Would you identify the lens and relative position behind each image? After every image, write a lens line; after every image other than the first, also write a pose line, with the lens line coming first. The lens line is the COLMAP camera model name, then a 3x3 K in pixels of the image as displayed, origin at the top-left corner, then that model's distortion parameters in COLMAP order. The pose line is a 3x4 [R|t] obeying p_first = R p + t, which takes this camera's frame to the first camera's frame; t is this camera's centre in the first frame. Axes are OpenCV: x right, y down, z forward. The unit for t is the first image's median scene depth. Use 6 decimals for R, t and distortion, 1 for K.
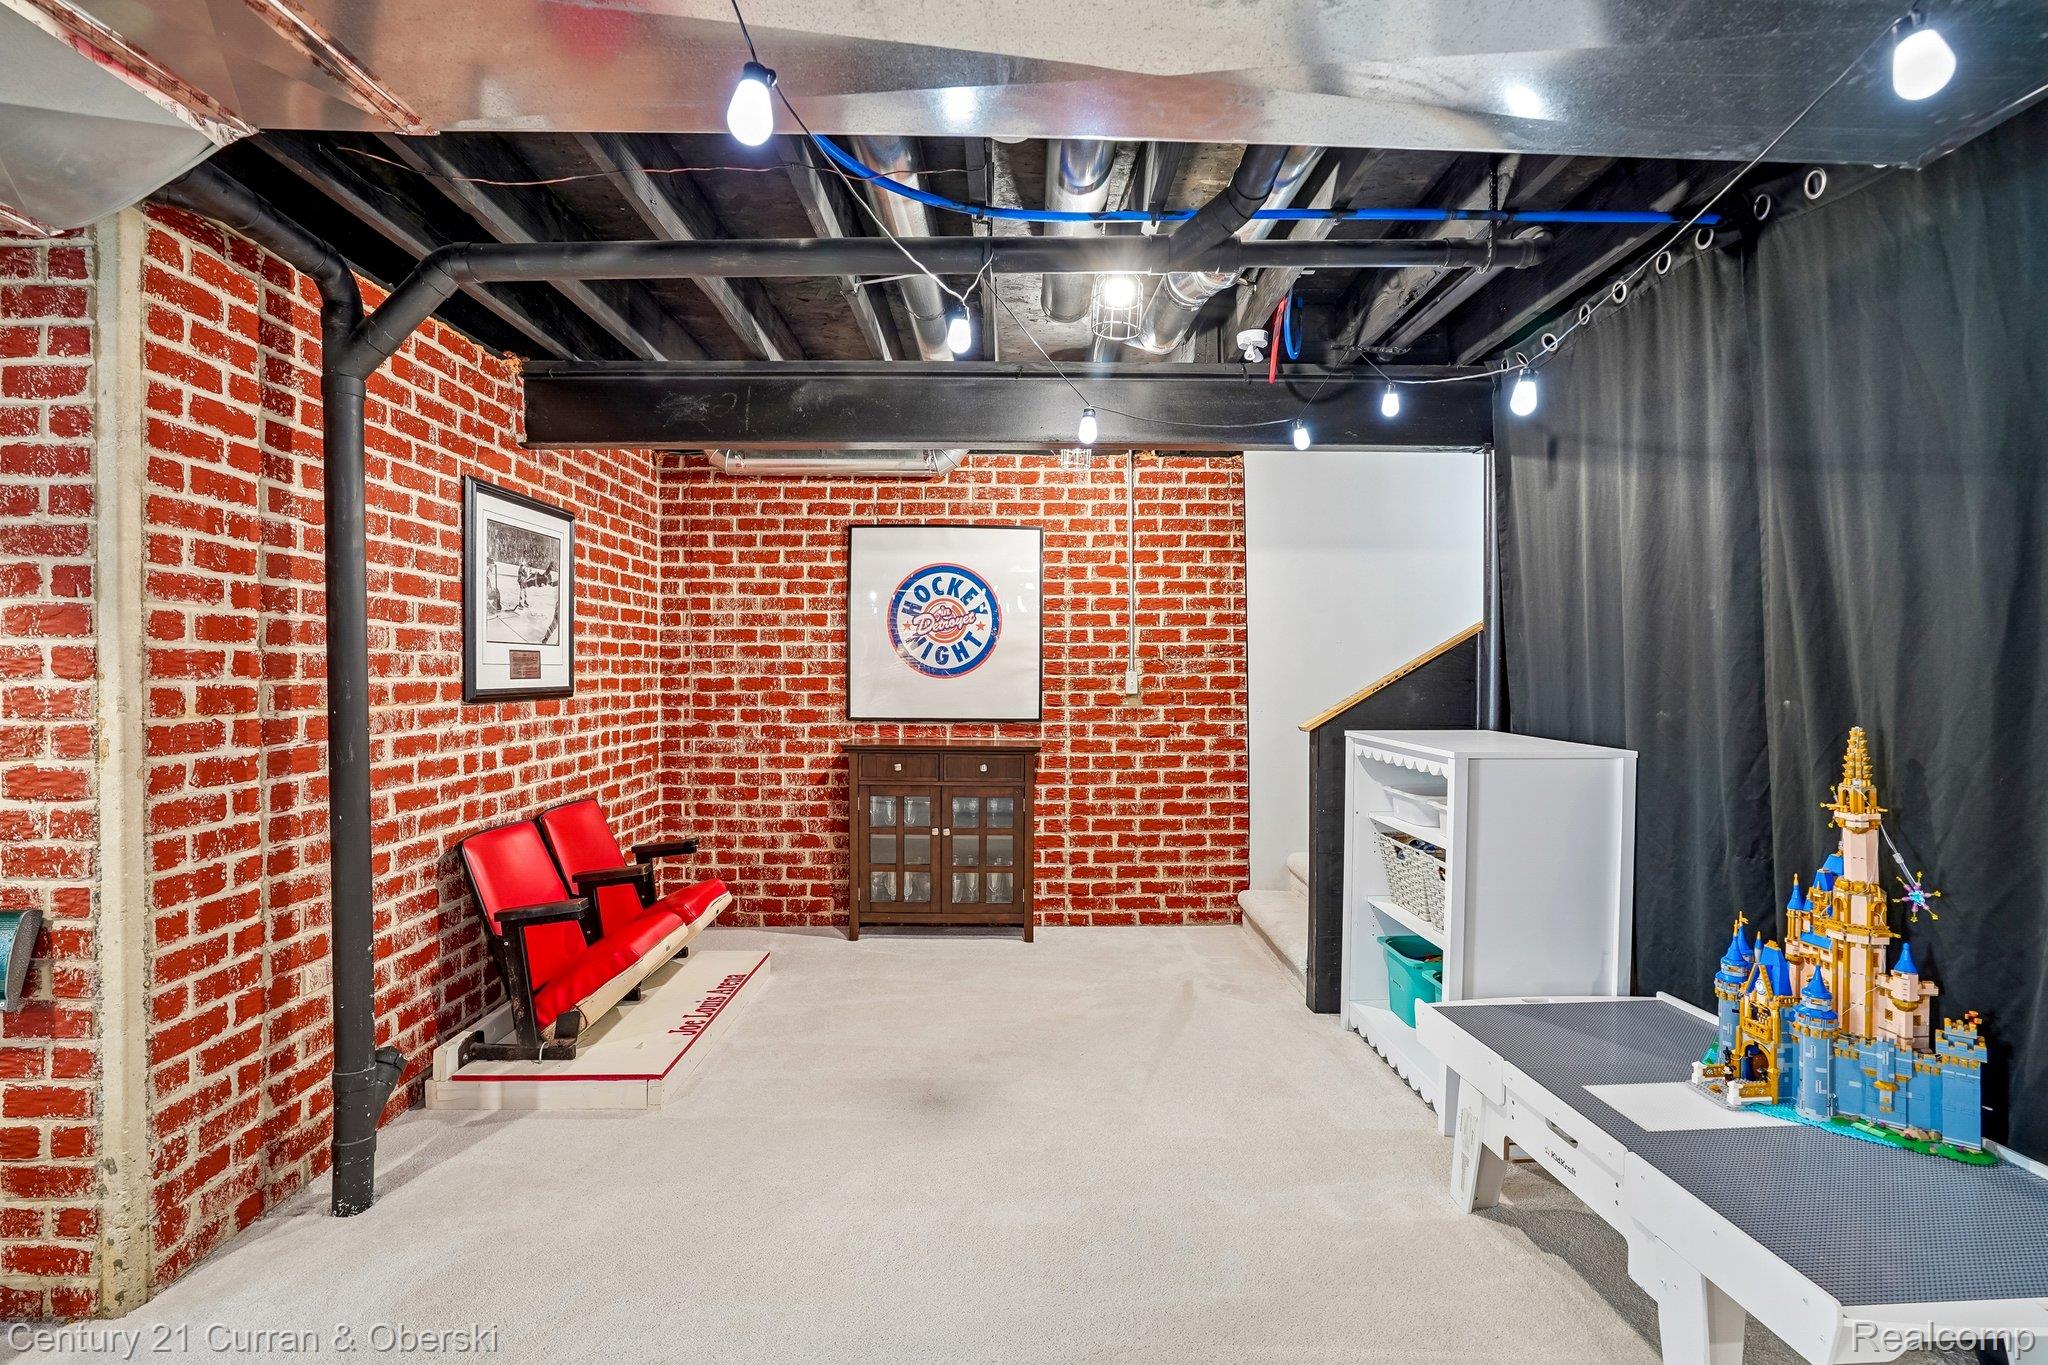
lens RADIAL K [[970.9, 0, 1050.6], [0, 970.9, 672.7], [0, 0, 1]] dist [-0.050102, 0.015151]
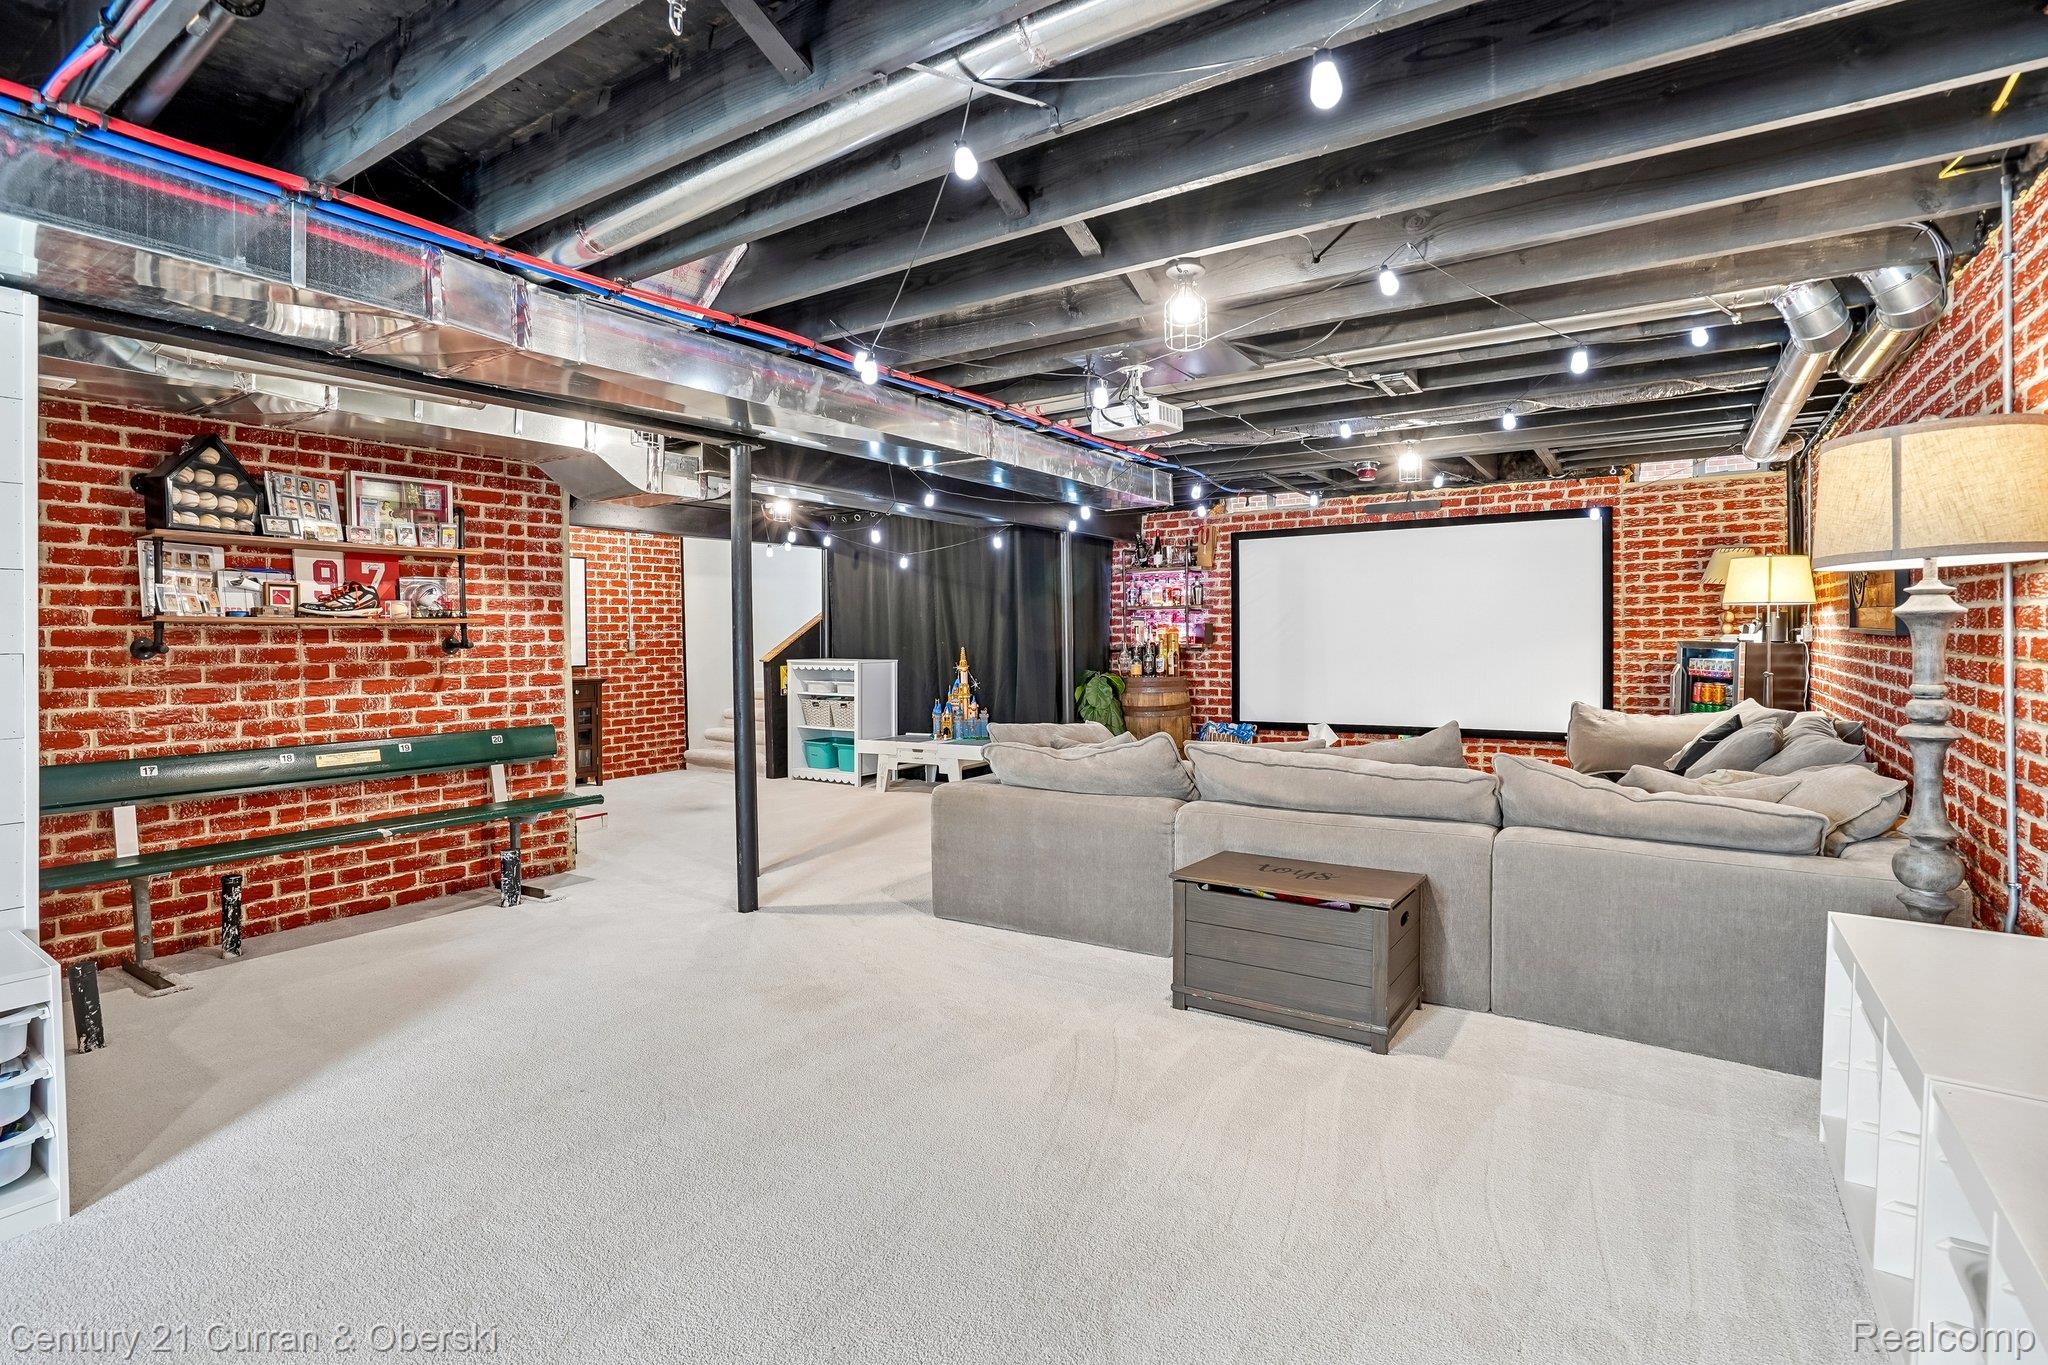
lens RADIAL K [[970.9, 0, 1023.6], [0, 970.9, 647.0], [0, 0, 1]] dist [-0.050102, 0.015151]
pose [[0.584332, -0.017425, 0.811328, -0.965043], [0.013058, 0.999842, 0.012069, 0.002939], [-0.811410, 0.003542, 0.584467, -0.676980]]
